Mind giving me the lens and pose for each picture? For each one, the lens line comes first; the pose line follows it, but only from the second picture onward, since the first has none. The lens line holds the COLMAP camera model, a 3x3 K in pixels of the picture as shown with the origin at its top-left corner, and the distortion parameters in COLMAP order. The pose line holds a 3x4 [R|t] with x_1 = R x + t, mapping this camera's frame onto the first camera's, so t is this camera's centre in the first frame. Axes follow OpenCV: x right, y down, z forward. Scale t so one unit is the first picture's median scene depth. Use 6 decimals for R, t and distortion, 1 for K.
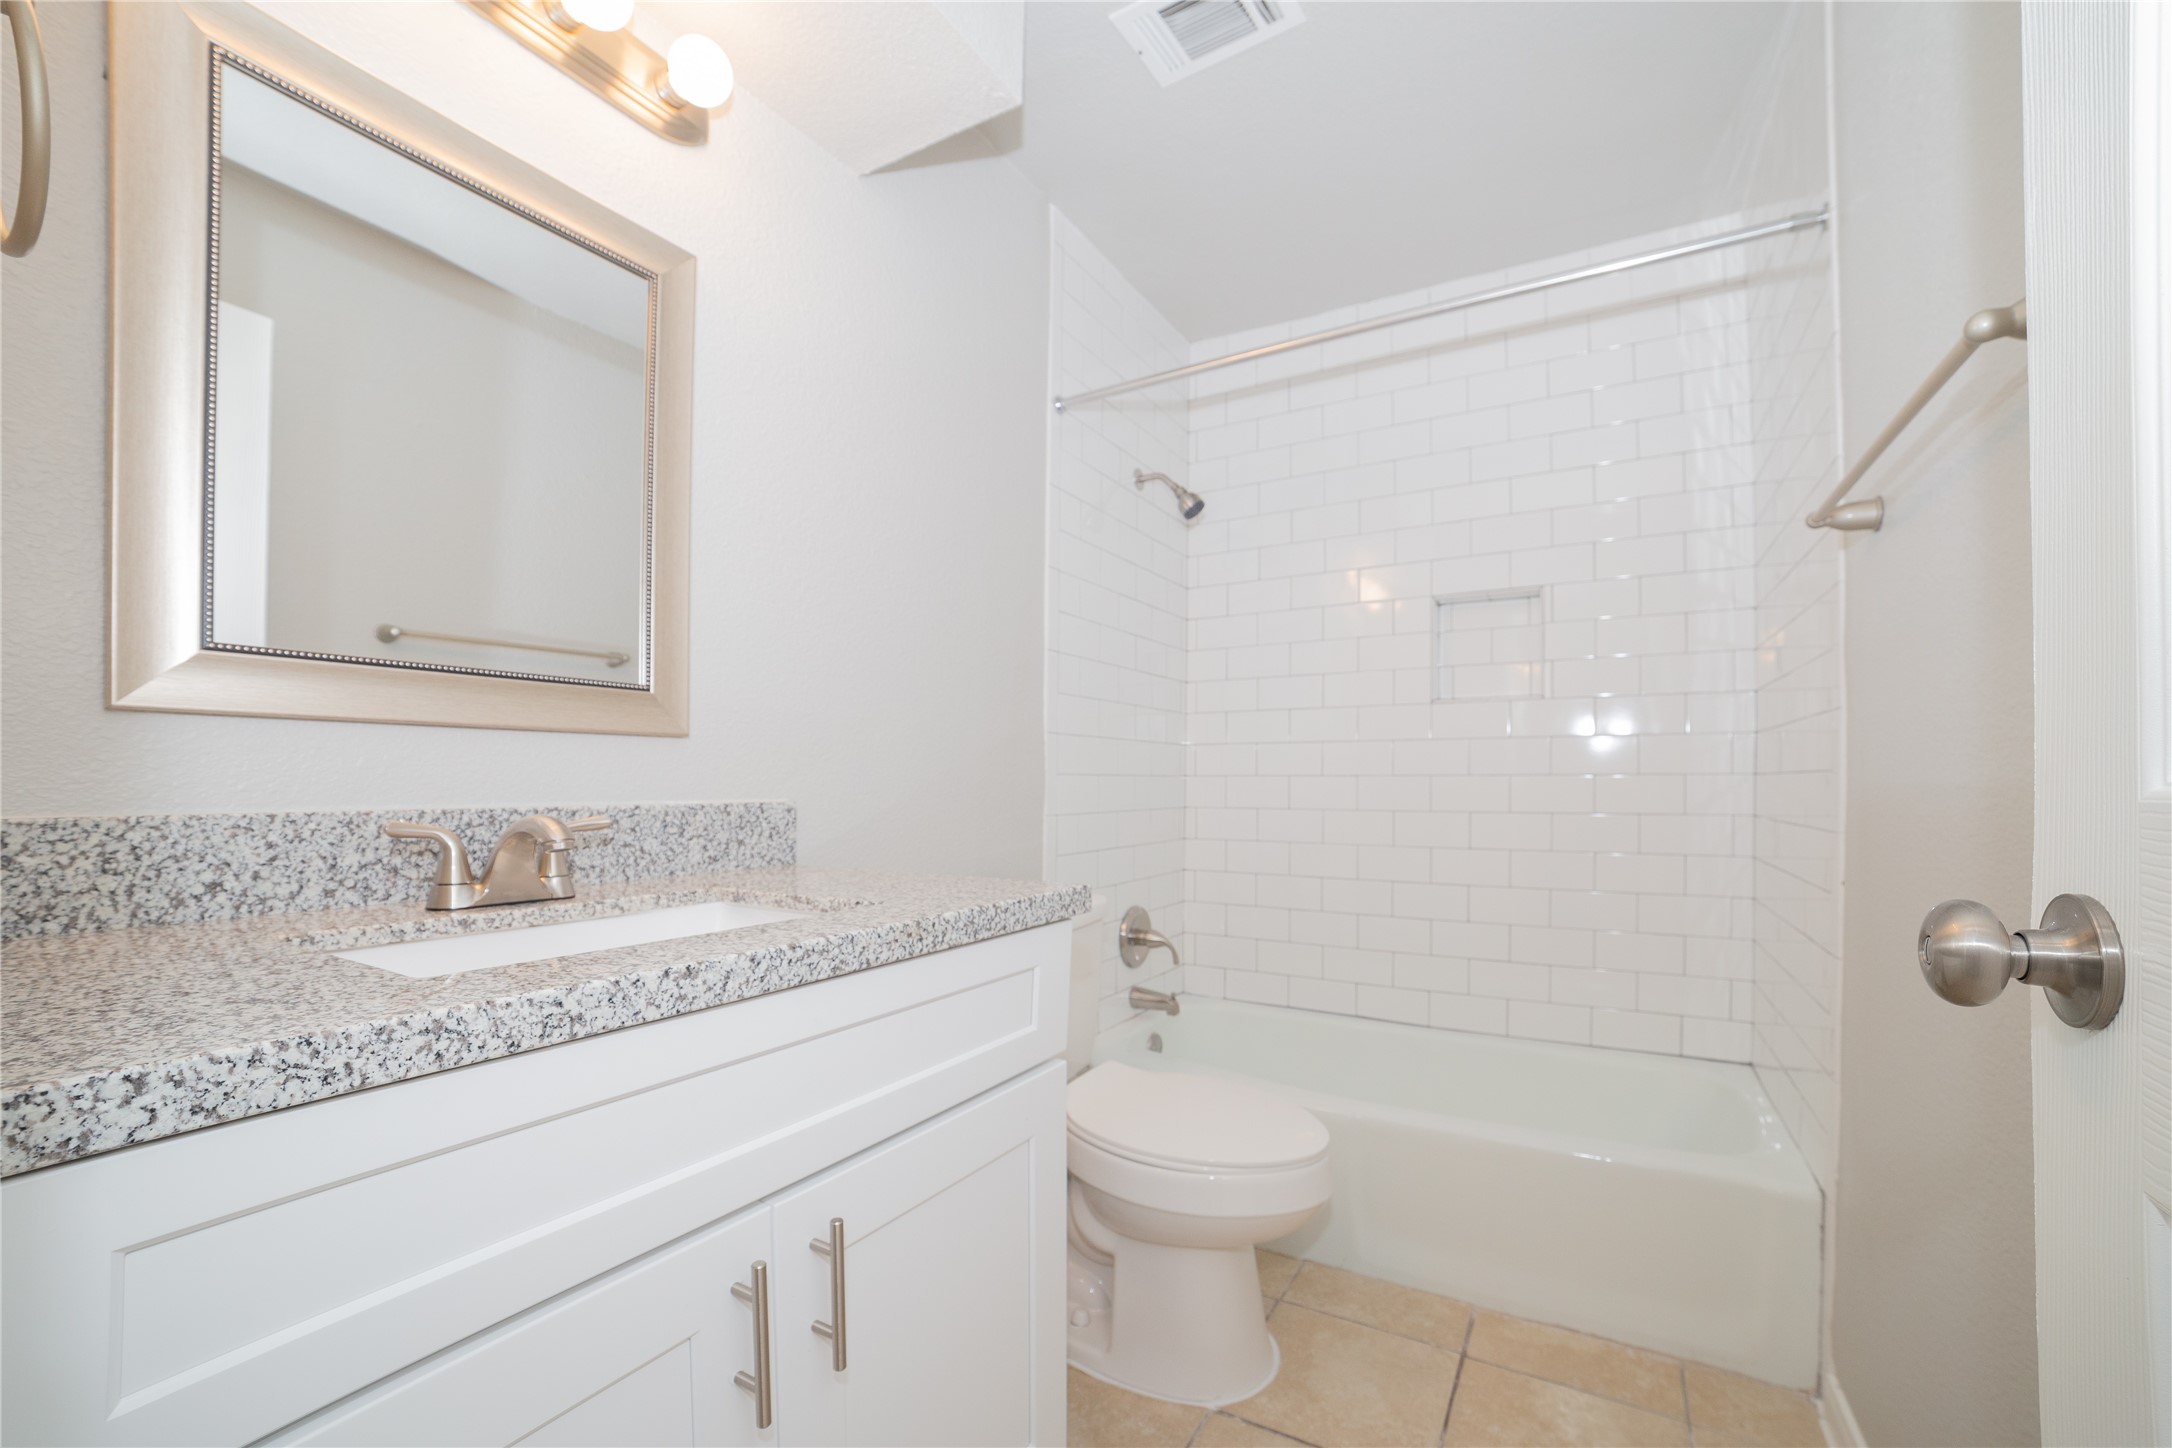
lens RADIAL K [[894.8, 0, 1097.1], [0, 894.8, 777.3], [0, 0, 1]] dist [-0.062768, 0.016948]
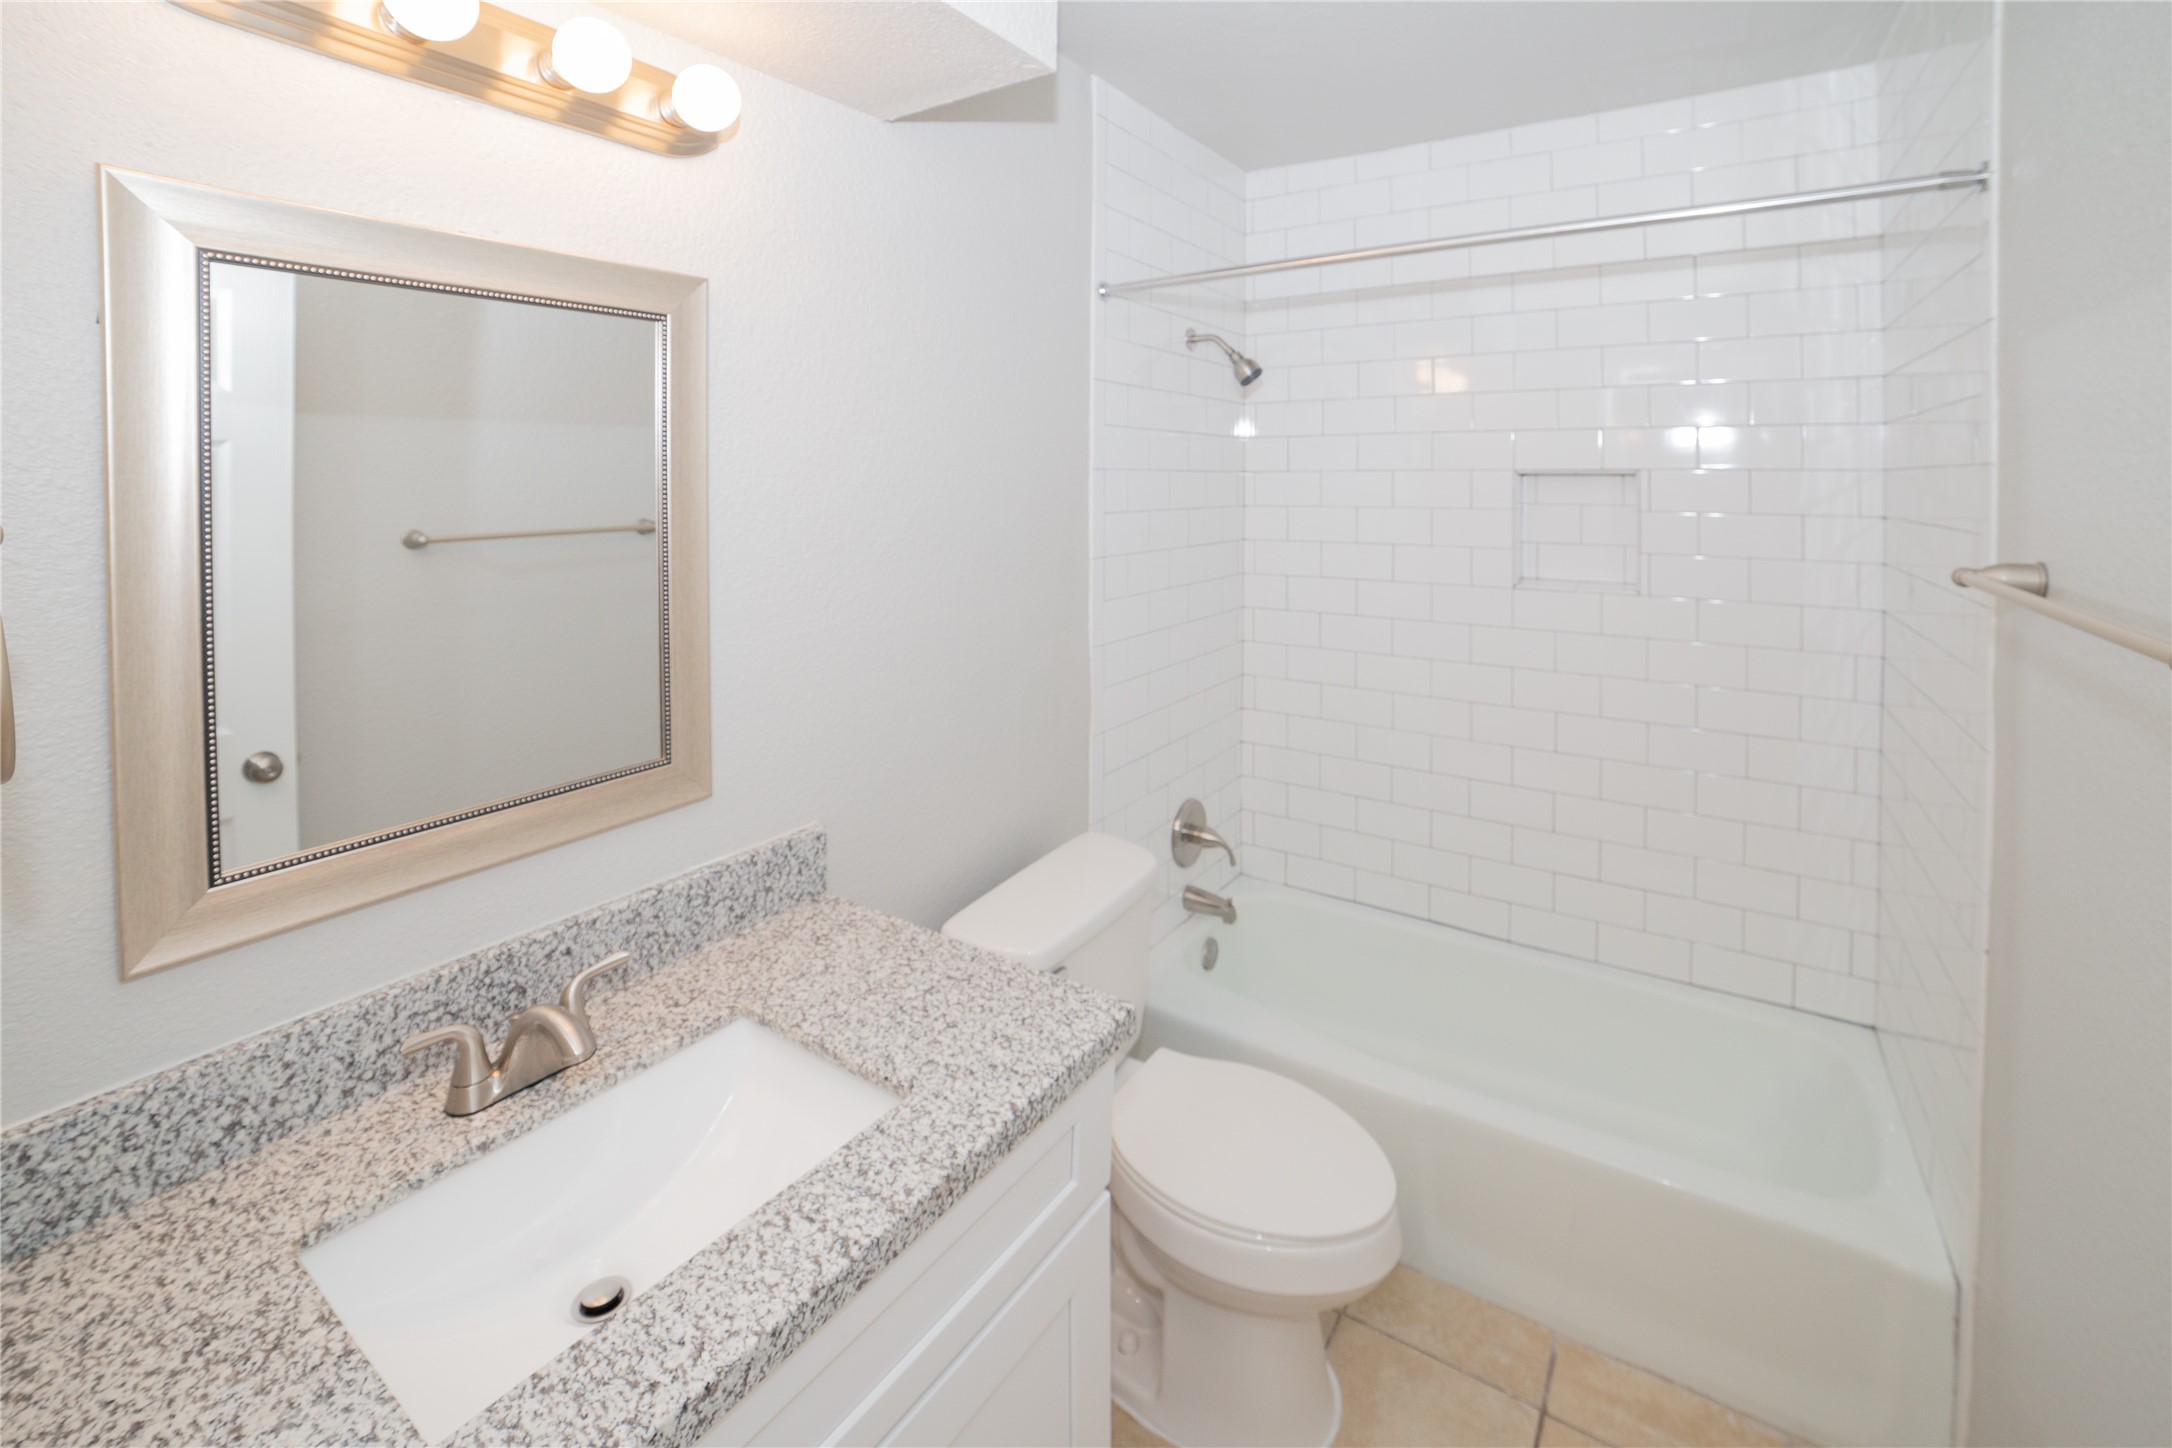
lens RADIAL K [[955.5, 0, 1086.0], [0, 955.5, 724.0], [0, 0, 1]] dist [-0.054424, 0.014158]
pose [[0.997966, -0.004877, -0.063562, 0.010156], [0.006450, 0.999678, 0.024556, -0.306275], [0.063421, -0.024916, 0.997676, 0.019625]]
